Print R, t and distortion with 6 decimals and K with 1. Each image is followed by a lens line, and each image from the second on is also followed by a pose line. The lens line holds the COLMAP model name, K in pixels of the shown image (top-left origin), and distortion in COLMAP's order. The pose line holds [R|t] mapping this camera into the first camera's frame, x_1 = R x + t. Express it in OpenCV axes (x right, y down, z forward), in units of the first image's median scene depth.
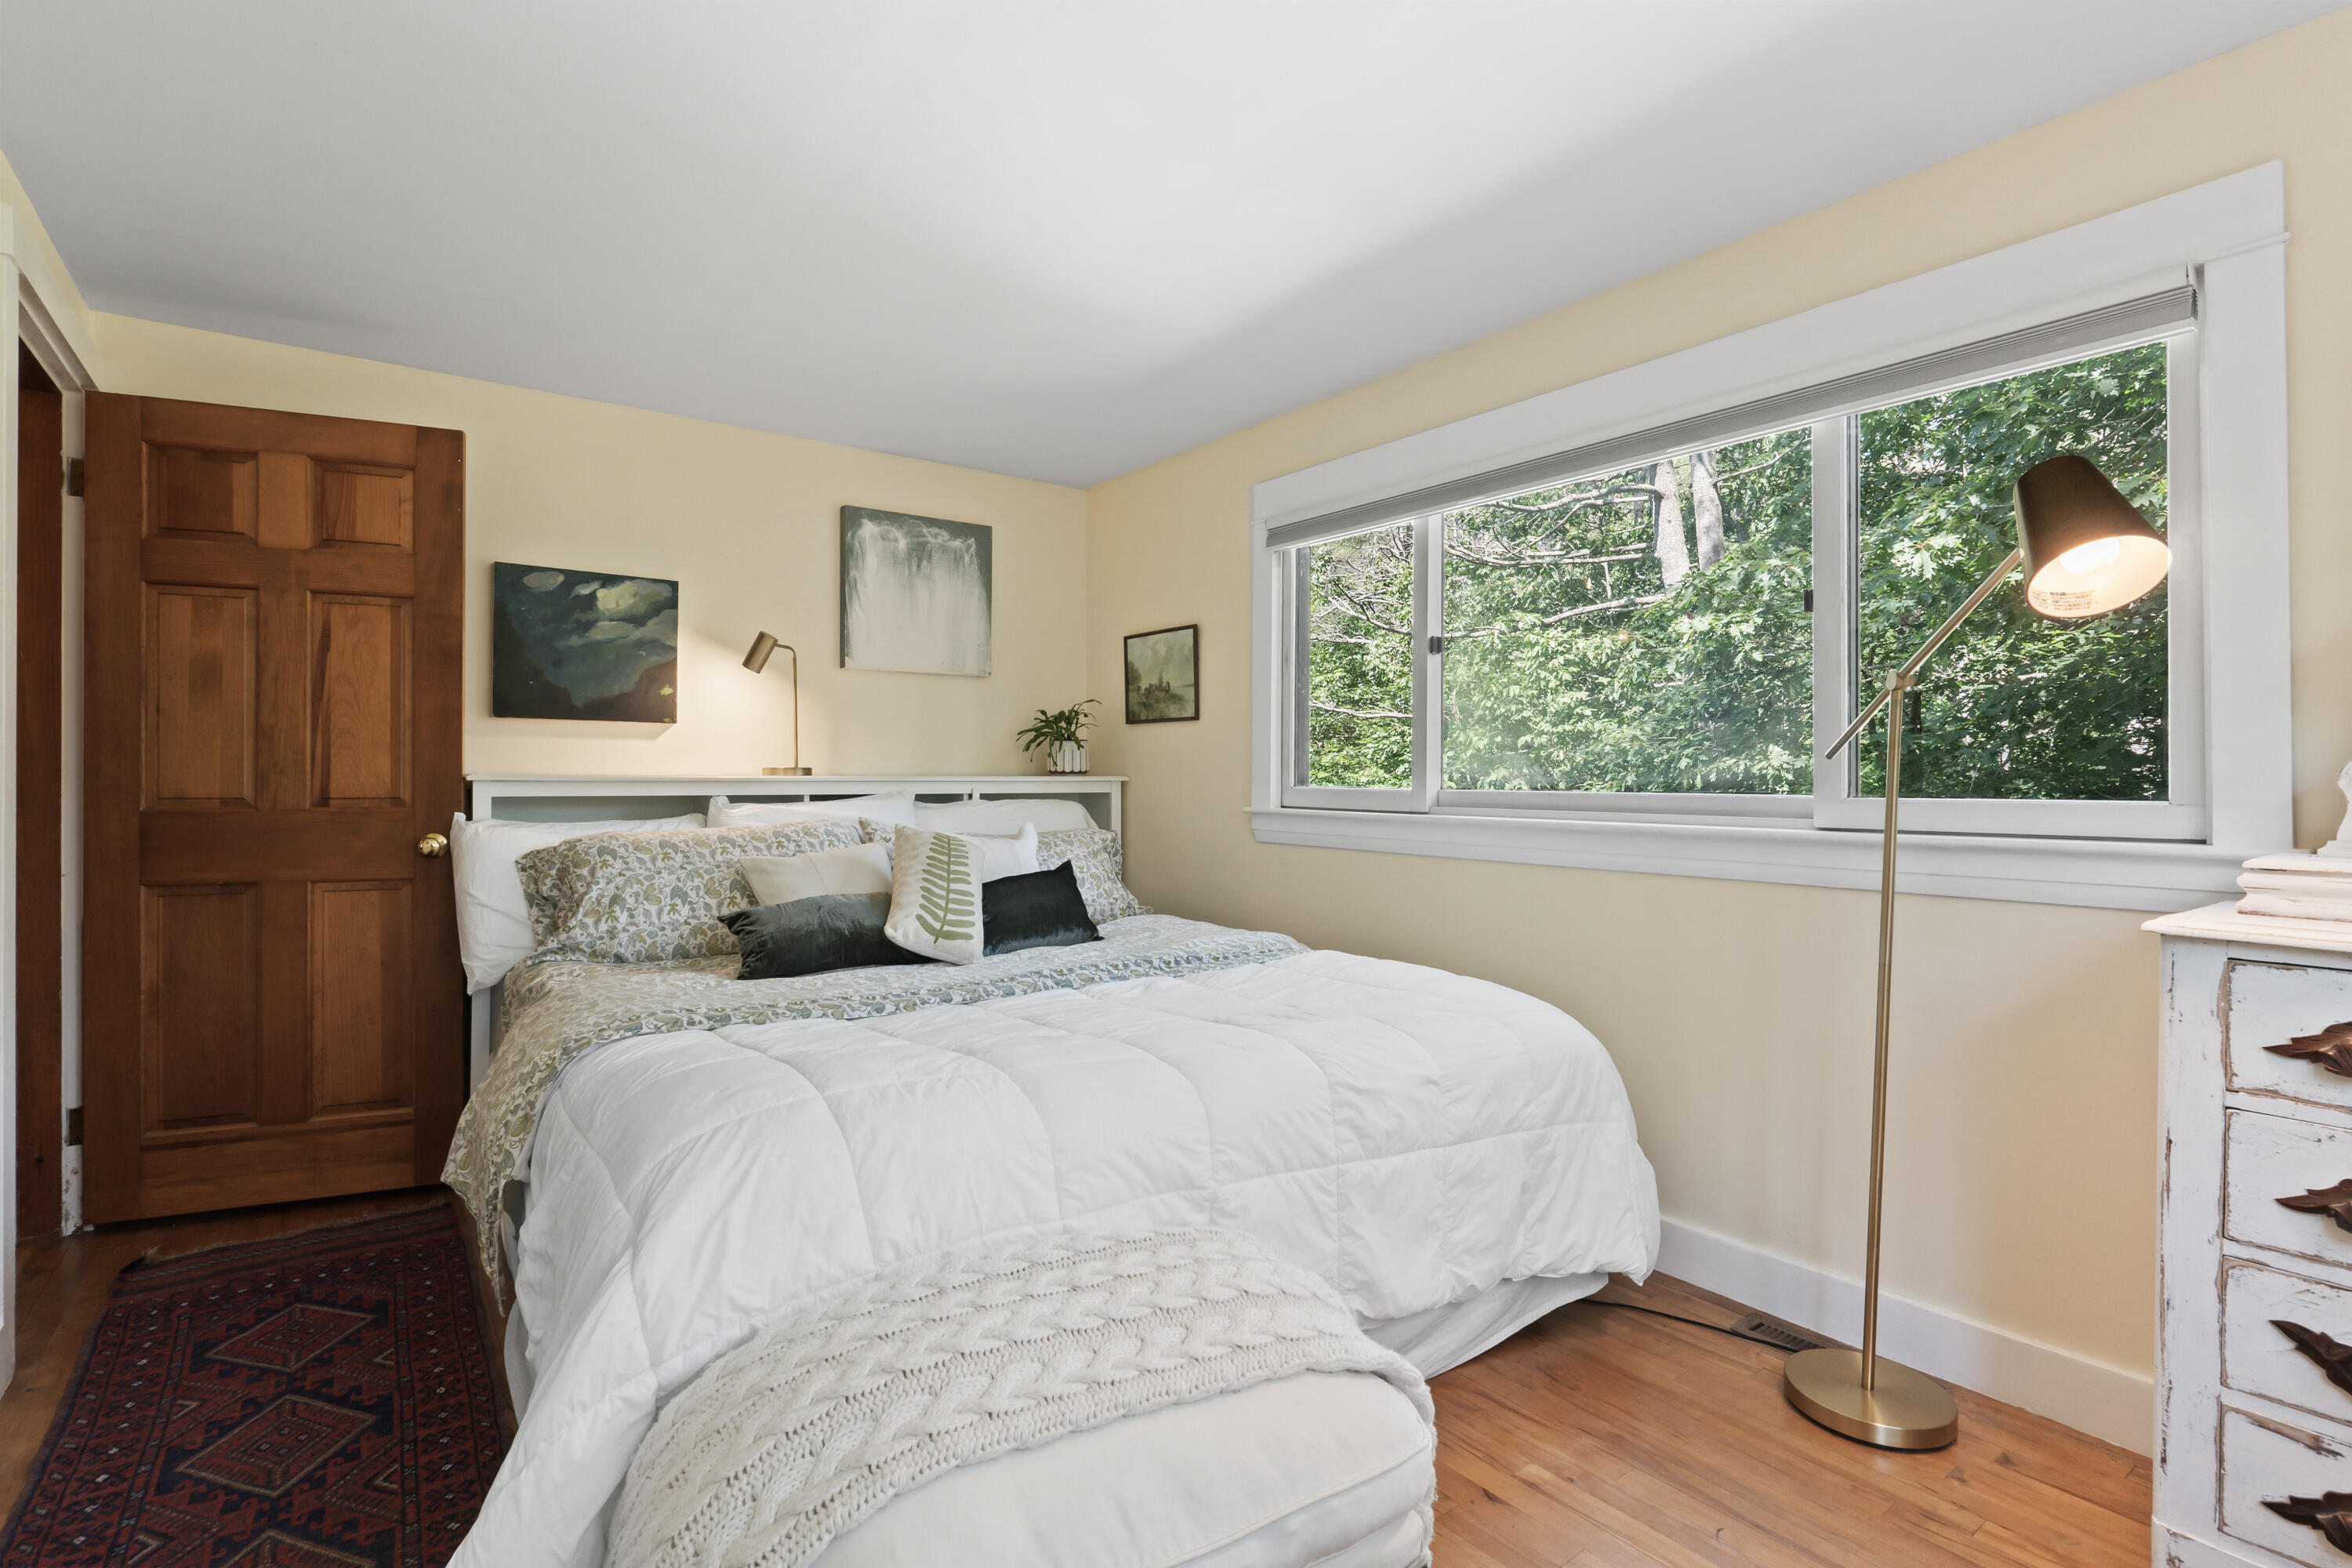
lens RADIAL K [[1149.6, 0, 1170.6], [0, 1149.6, 781.6], [0, 0, 1]] dist [-0.002747, -0.000262]
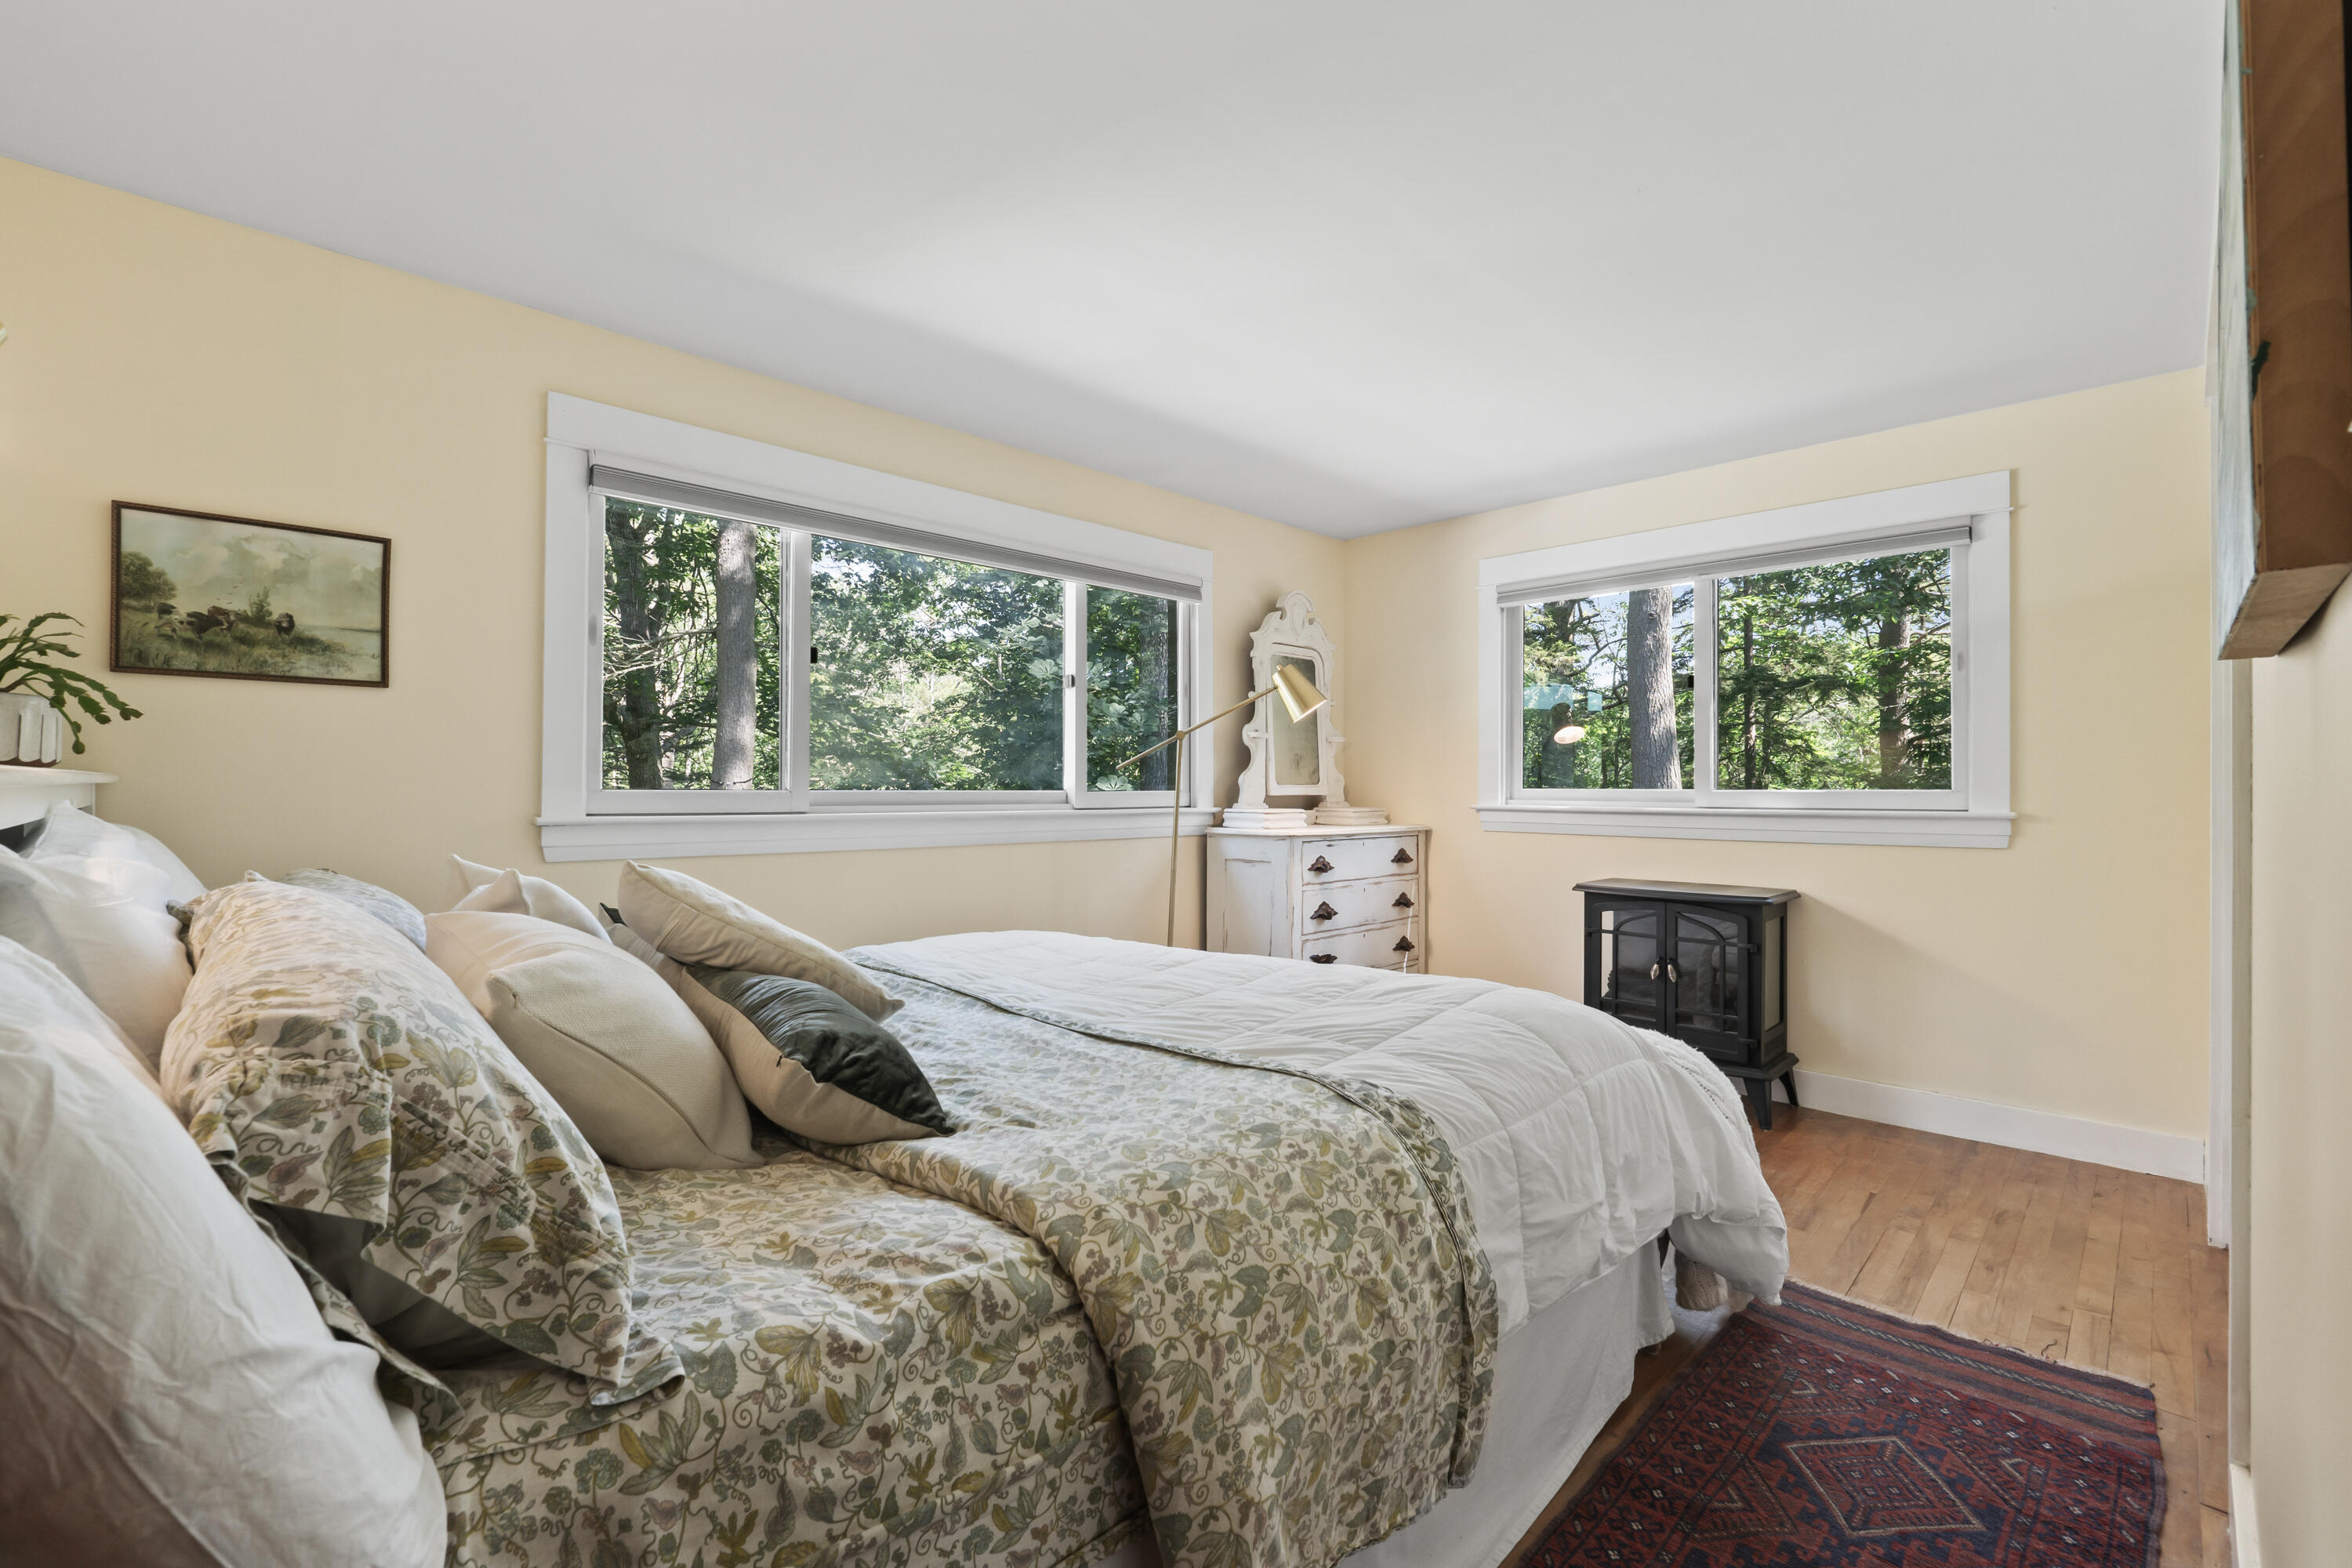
lens RADIAL K [[1031.4, 0, 1171.8], [0, 1031.4, 779.9], [0, 0, 1]] dist [0.000412, -0.000181]
pose [[-0.163929, 0.005637, 0.986456, -0.599923], [0.000940, 0.999984, -0.005558, 0.002378], [-0.986472, 0.000016, -0.163932, 0.634457]]
